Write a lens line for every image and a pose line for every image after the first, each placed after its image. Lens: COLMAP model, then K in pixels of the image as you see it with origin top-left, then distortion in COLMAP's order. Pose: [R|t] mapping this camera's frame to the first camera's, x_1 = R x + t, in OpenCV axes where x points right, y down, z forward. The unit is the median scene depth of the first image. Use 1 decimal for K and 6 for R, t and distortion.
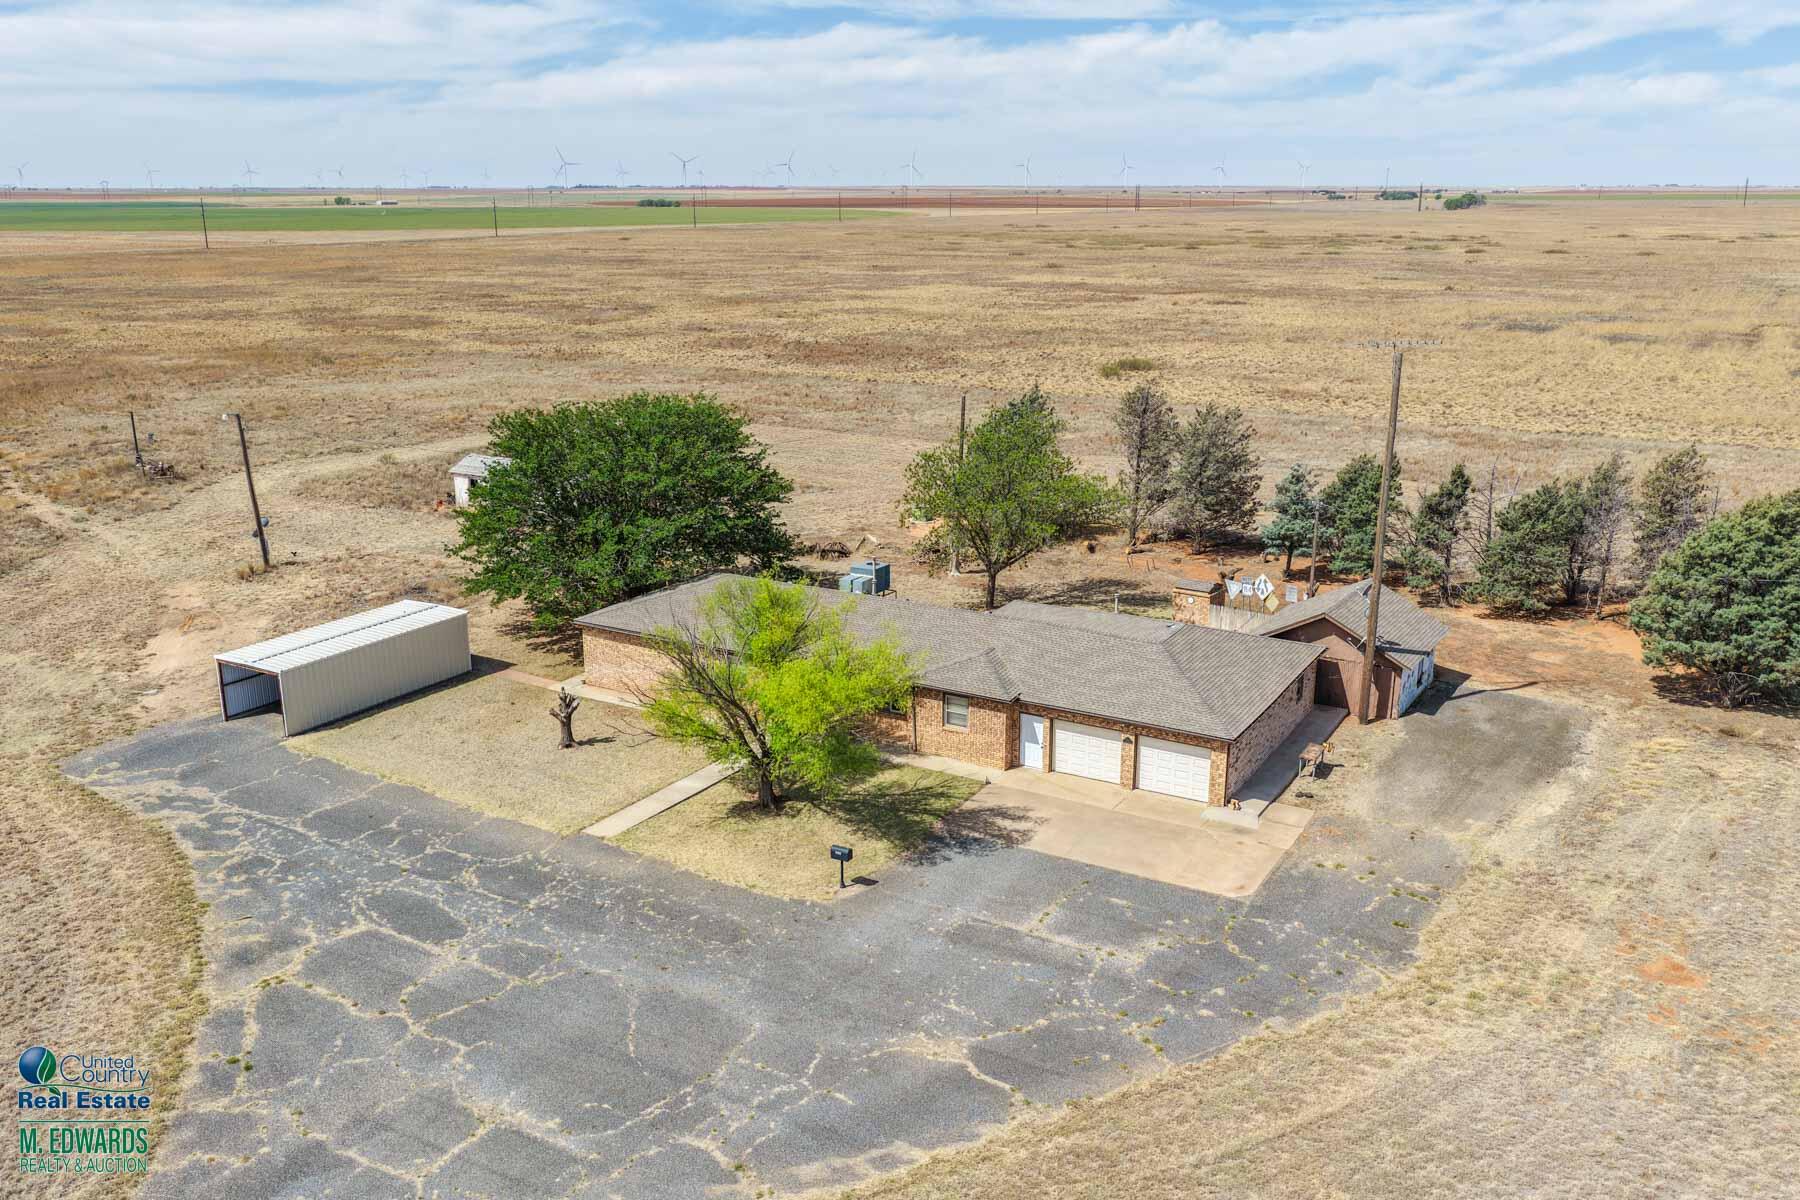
lens RADIAL K [[1481.5, 0, 900.0], [0, 1481.5, 600.0], [0, 0, 1]] dist [0.000046, 0.002313]
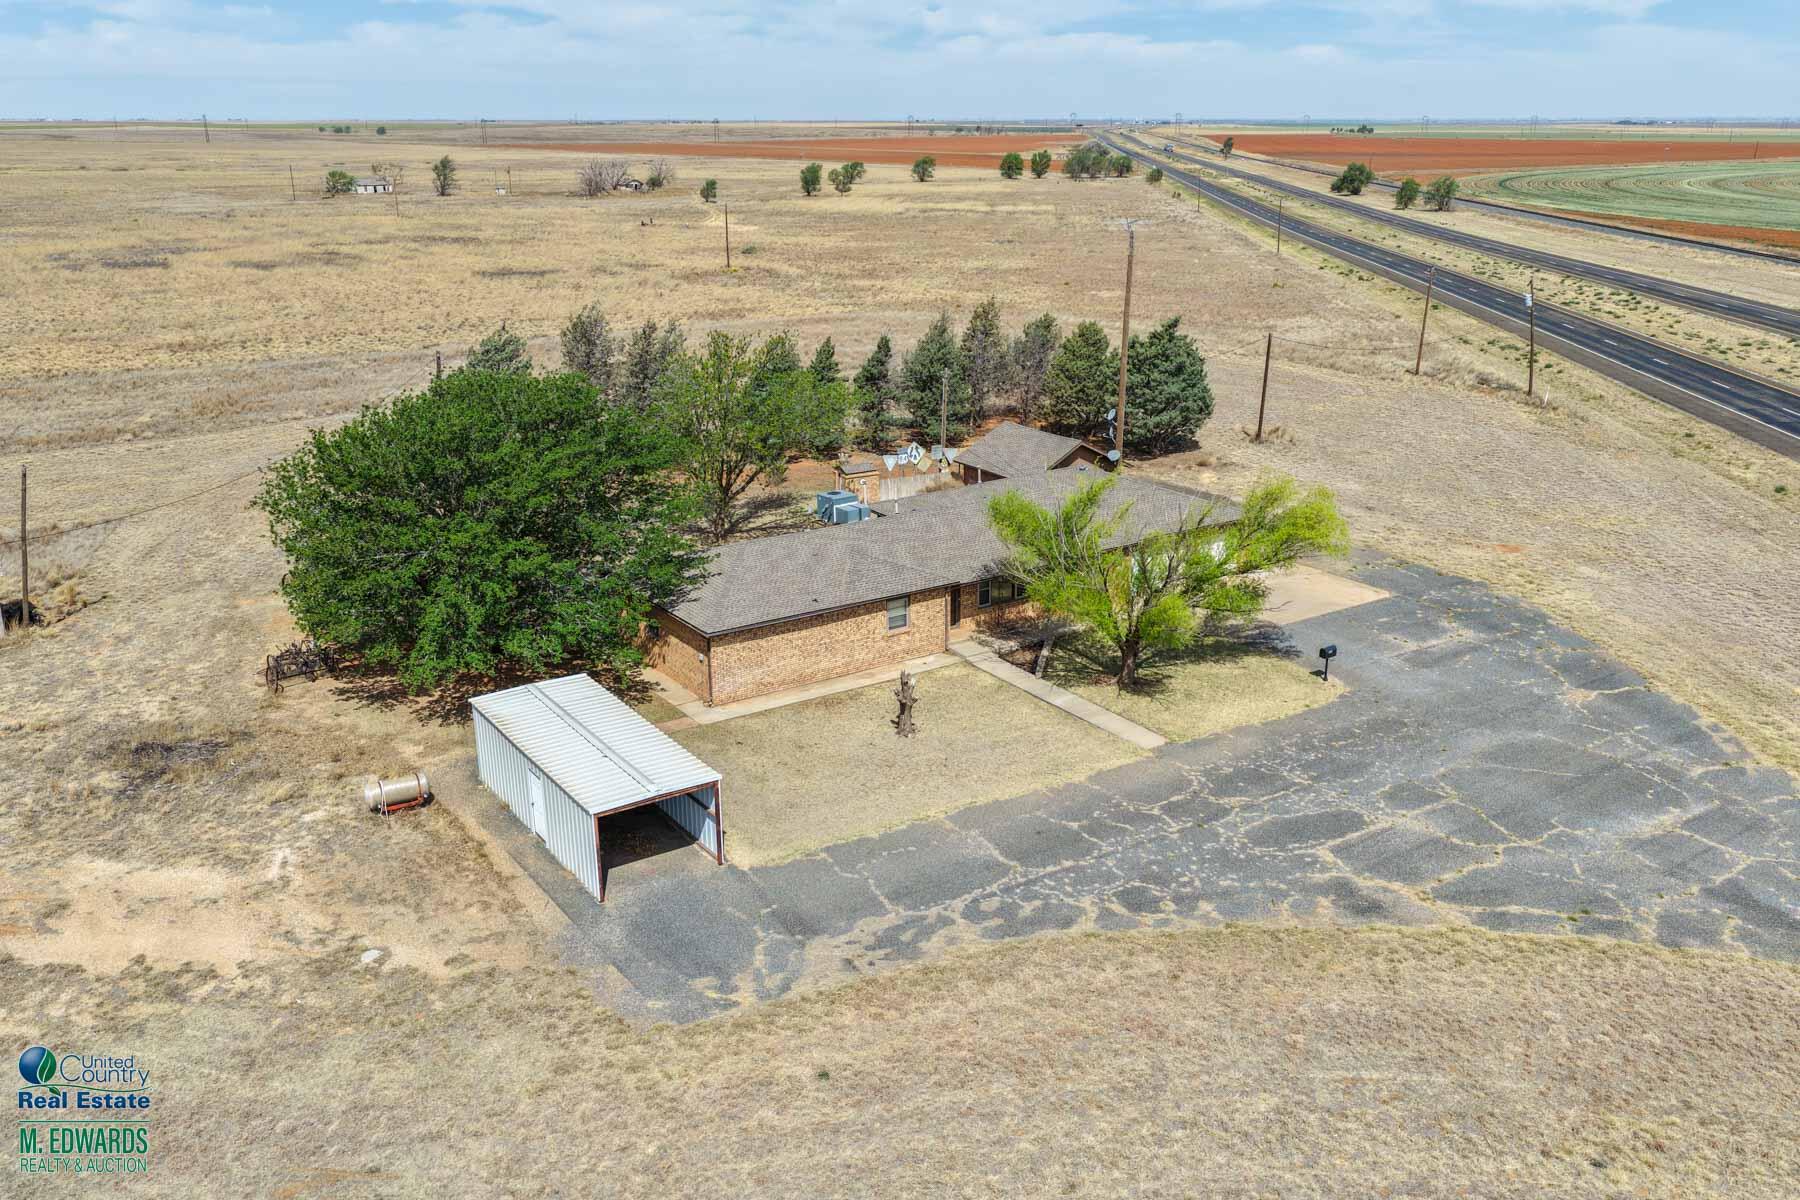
lens RADIAL K [[1481.5, 0, 900.0], [0, 1481.5, 600.0], [0, 0, 1]] dist [0.000046, 0.002313]
pose [[0.427951, -0.279854, 0.859383, -1.026859], [0.241544, 0.951681, 0.189628, -0.158031], [-0.870927, 0.126428, 0.474870, 0.594472]]
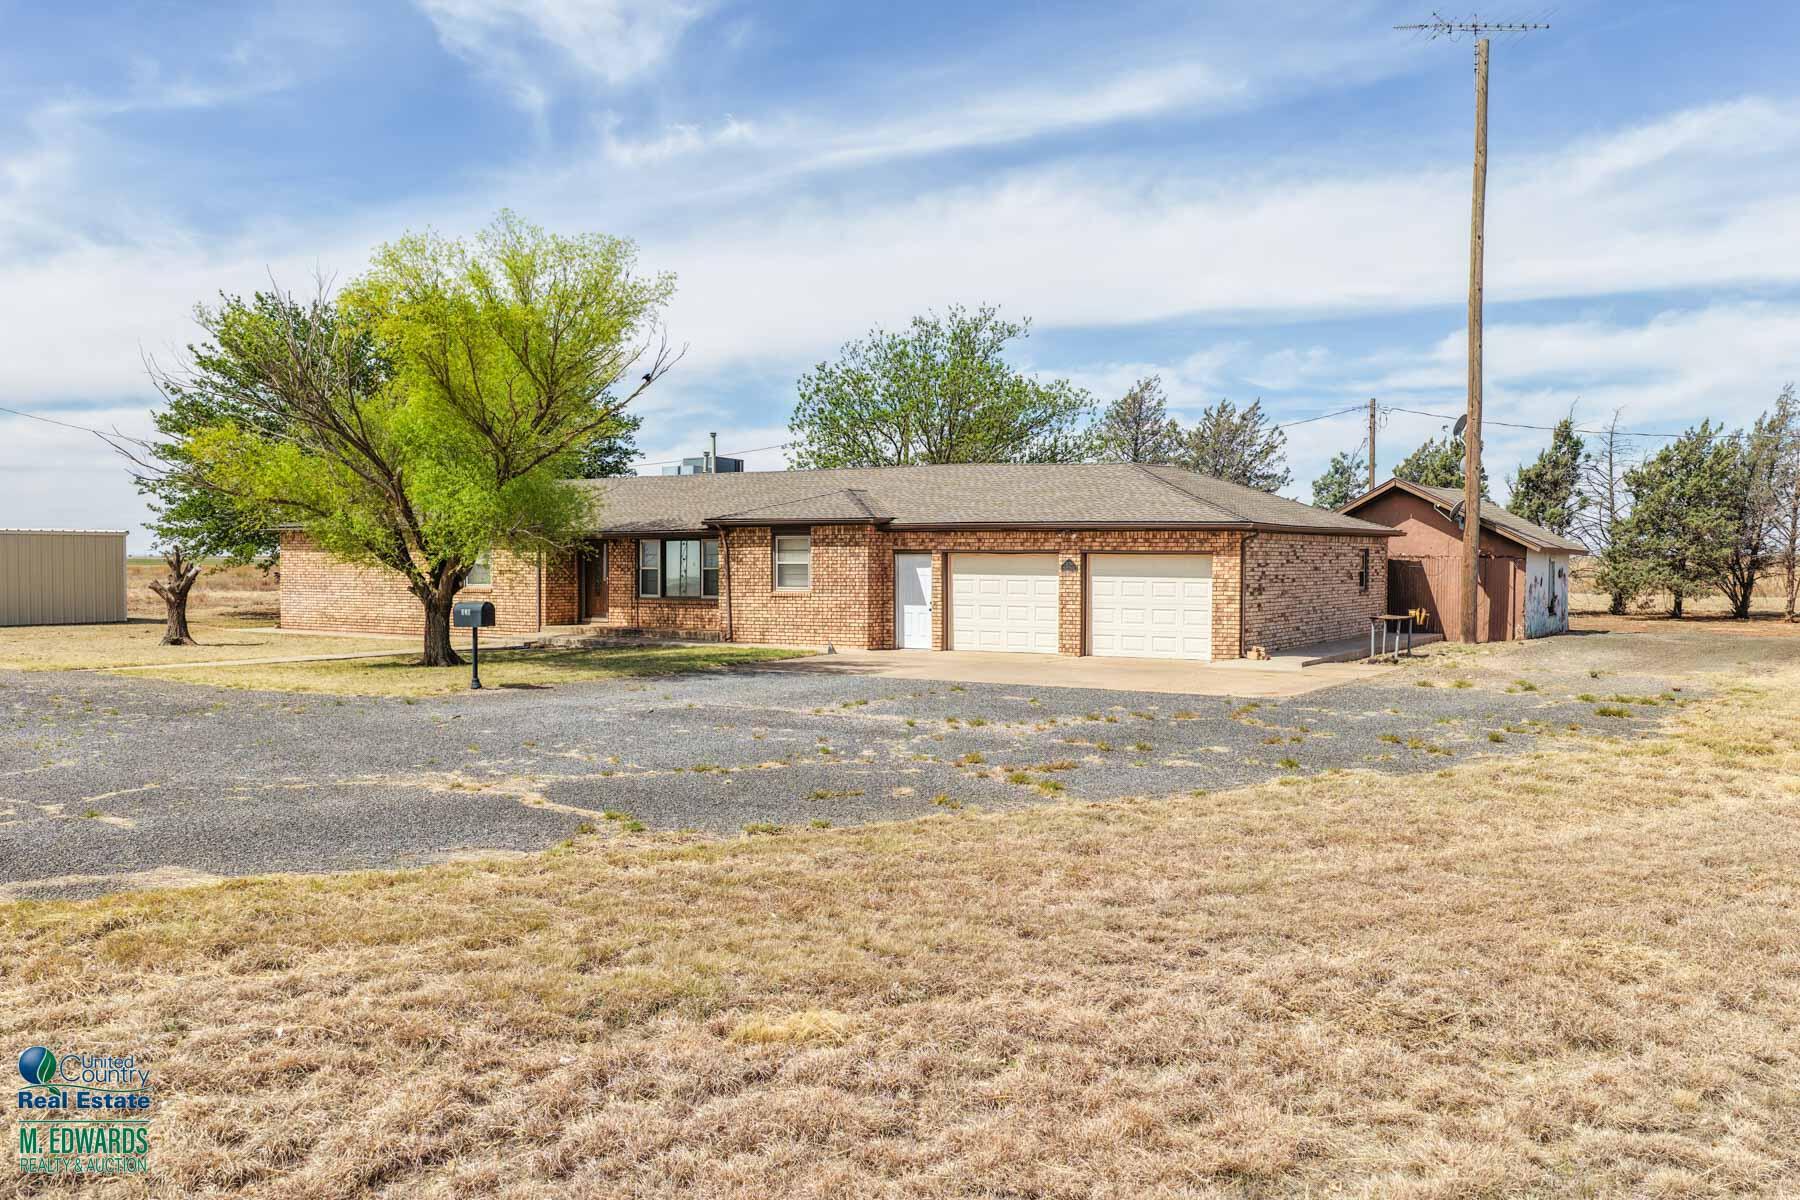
lens RADIAL K [[1481.5, 0, 900.0], [0, 1481.5, 600.0], [0, 0, 1]] dist [0.000046, 0.002313]
pose [[0.999571, 0.002467, -0.029184, 0.101771], [-0.009421, 0.970572, -0.240625, 0.240393], [0.027732, 0.240797, 0.970179, 0.427737]]
